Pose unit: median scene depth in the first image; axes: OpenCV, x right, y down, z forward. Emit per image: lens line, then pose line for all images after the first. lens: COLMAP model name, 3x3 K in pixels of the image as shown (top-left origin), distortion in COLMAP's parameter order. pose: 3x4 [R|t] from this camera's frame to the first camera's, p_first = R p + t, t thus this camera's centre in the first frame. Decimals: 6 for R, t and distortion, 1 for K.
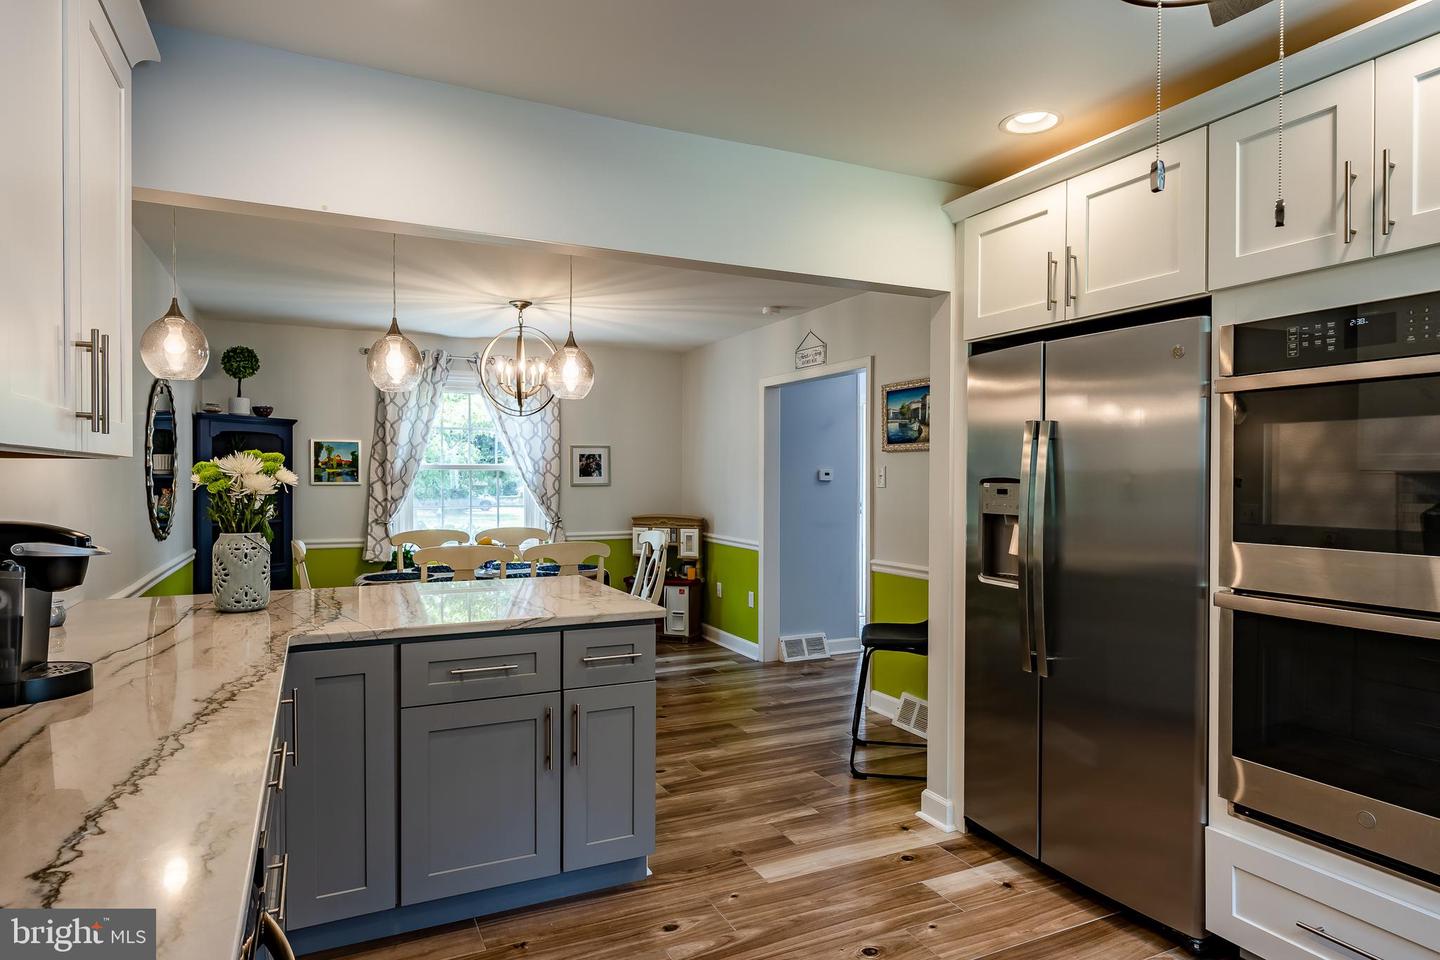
lens RADIAL K [[825.8, 0, 674.4], [0, 825.8, 484.4], [0, 0, 1]] dist [-0.005616, 0.000101]
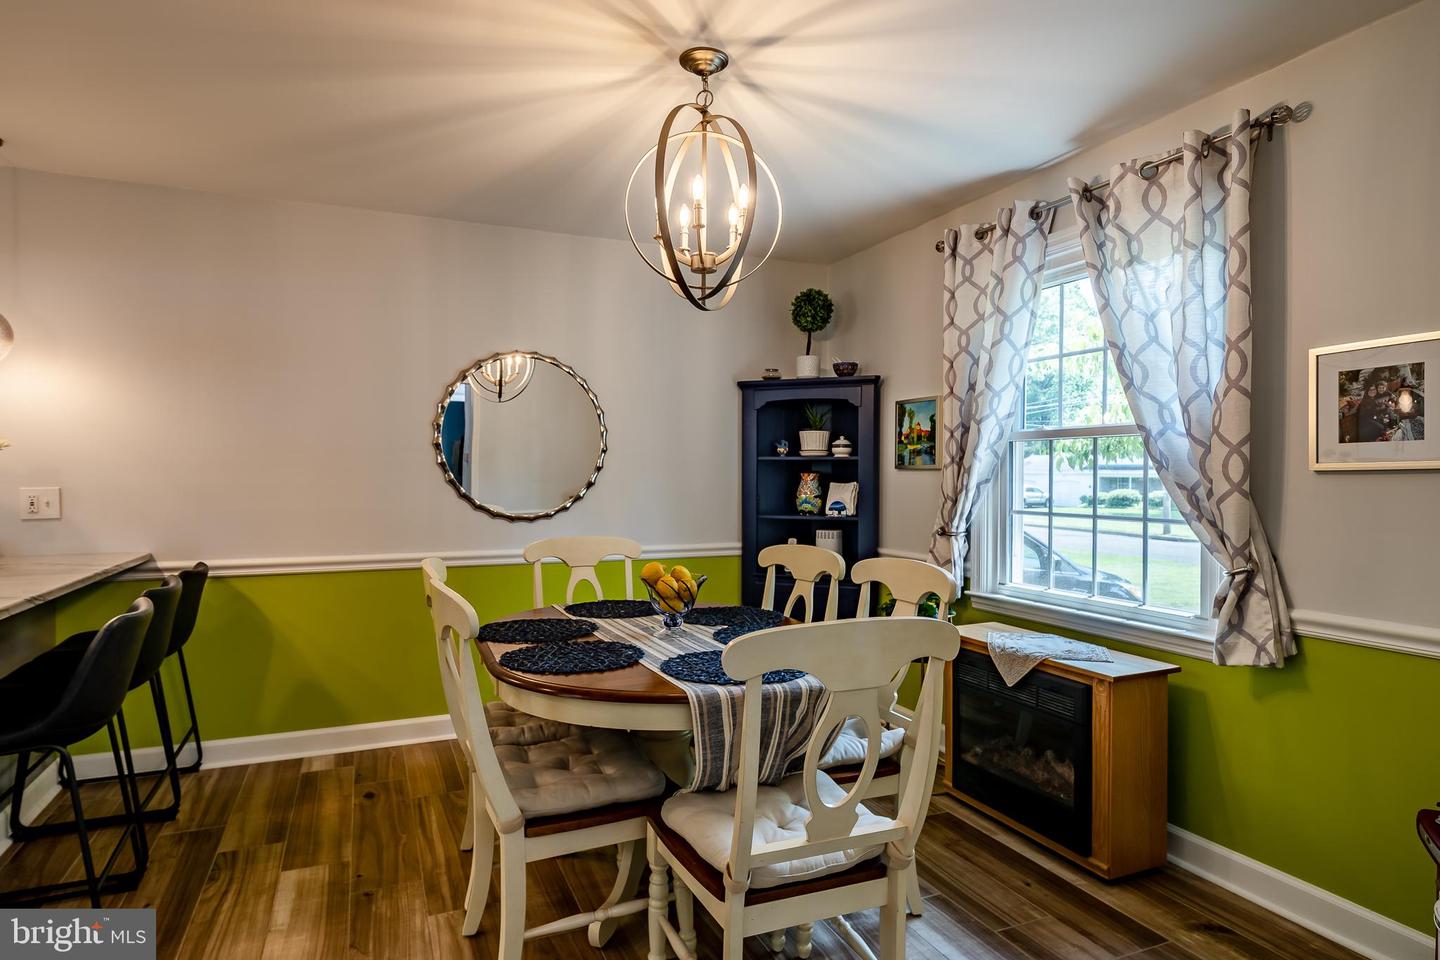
lens RADIAL K [[825.8, 0, 694.6], [0, 825.8, 473.3], [0, 0, 1]] dist [-0.005616, 0.000101]
pose [[-0.021323, -0.002249, -0.999770, 0.232770], [-0.015611, 0.999876, -0.001916, 0.007678], [0.999651, 0.015566, -0.021356, 0.836436]]
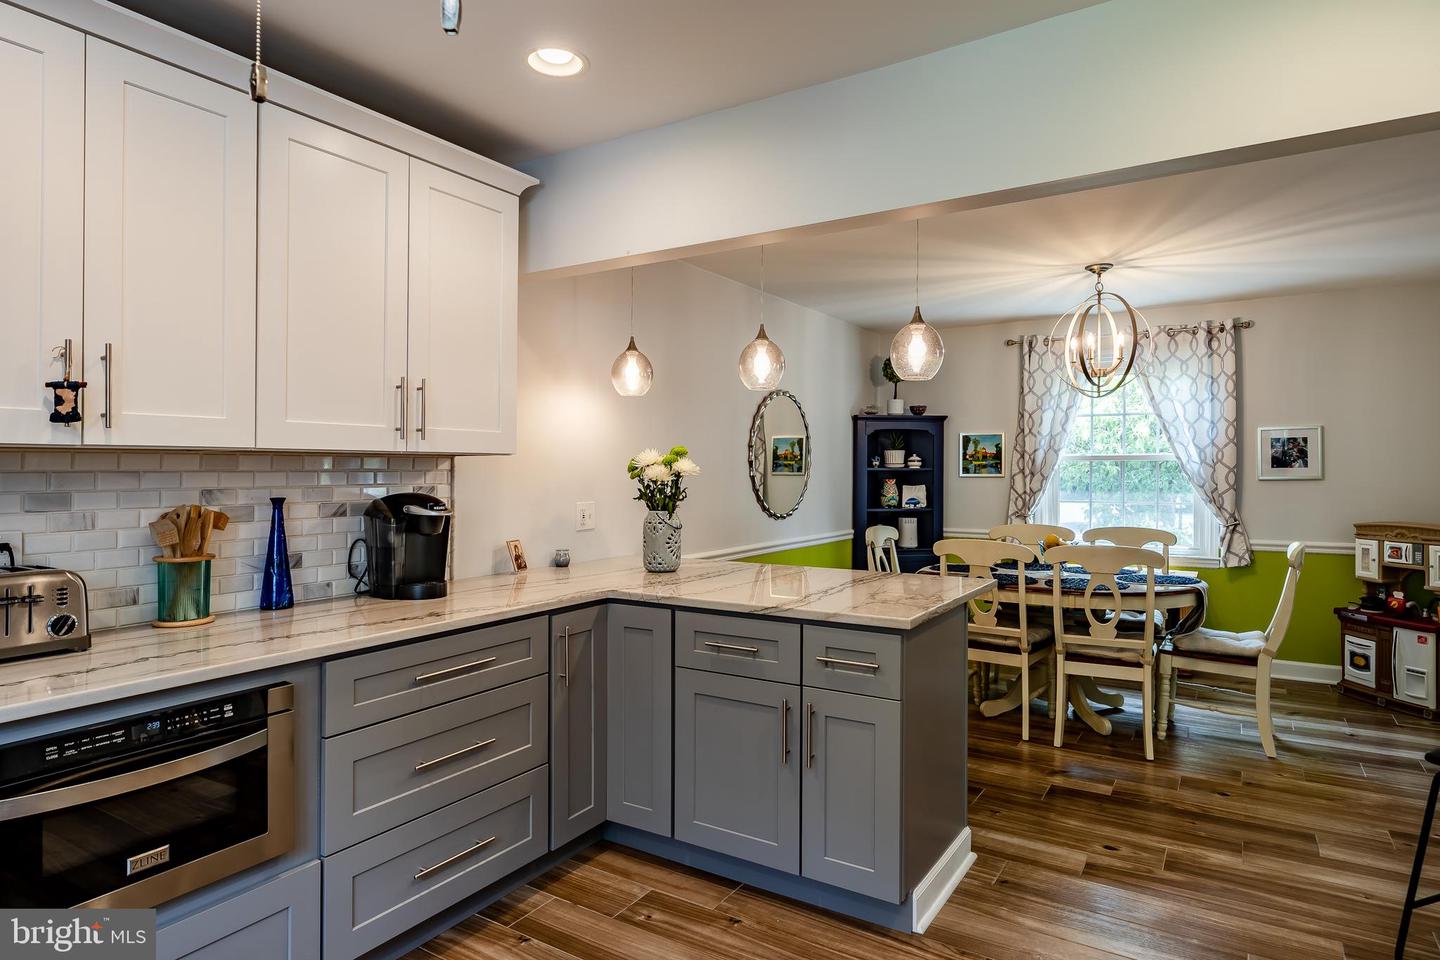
lens RADIAL K [[825.8, 0, 728.3], [0, 825.8, 460.0], [0, 0, 1]] dist [-0.005616, 0.000101]
pose [[0.540399, -0.011564, -0.841329, 0.283117], [-0.007215, 0.999805, -0.018376, 0.000972], [0.841378, 0.016001, 0.540210, 0.177302]]
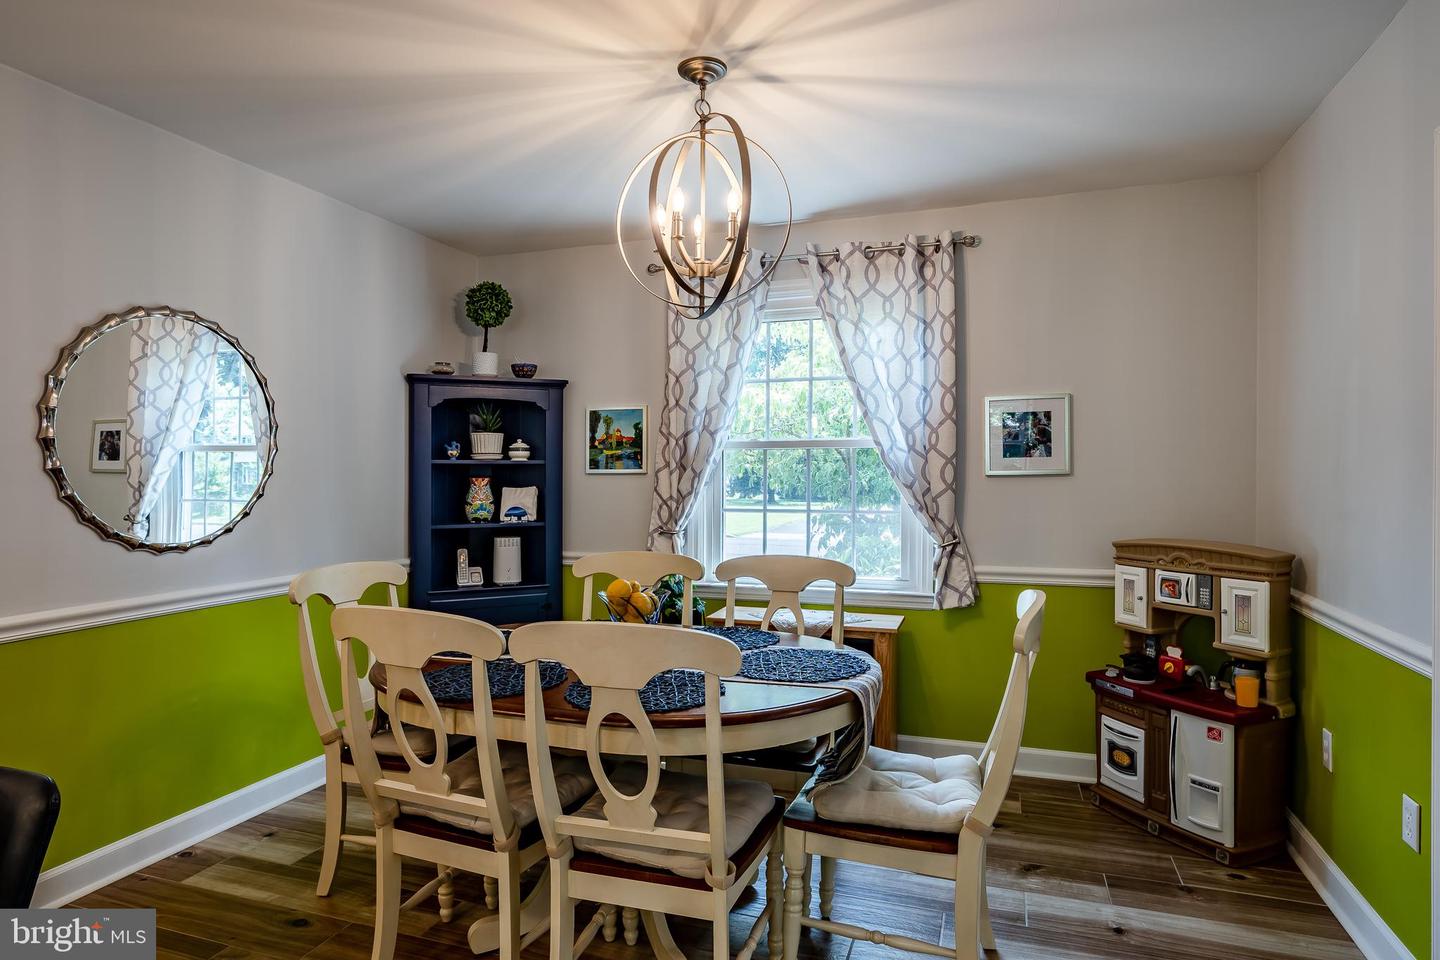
lens RADIAL K [[825.8, 0, 739.2], [0, 825.8, 463.4], [0, 0, 1]] dist [-0.005616, 0.000101]
pose [[0.730567, -0.010120, -0.682766, 0.124467], [-0.003905, 0.999812, -0.018997, 0.004918], [0.682830, 0.016545, 0.730390, 0.571837]]
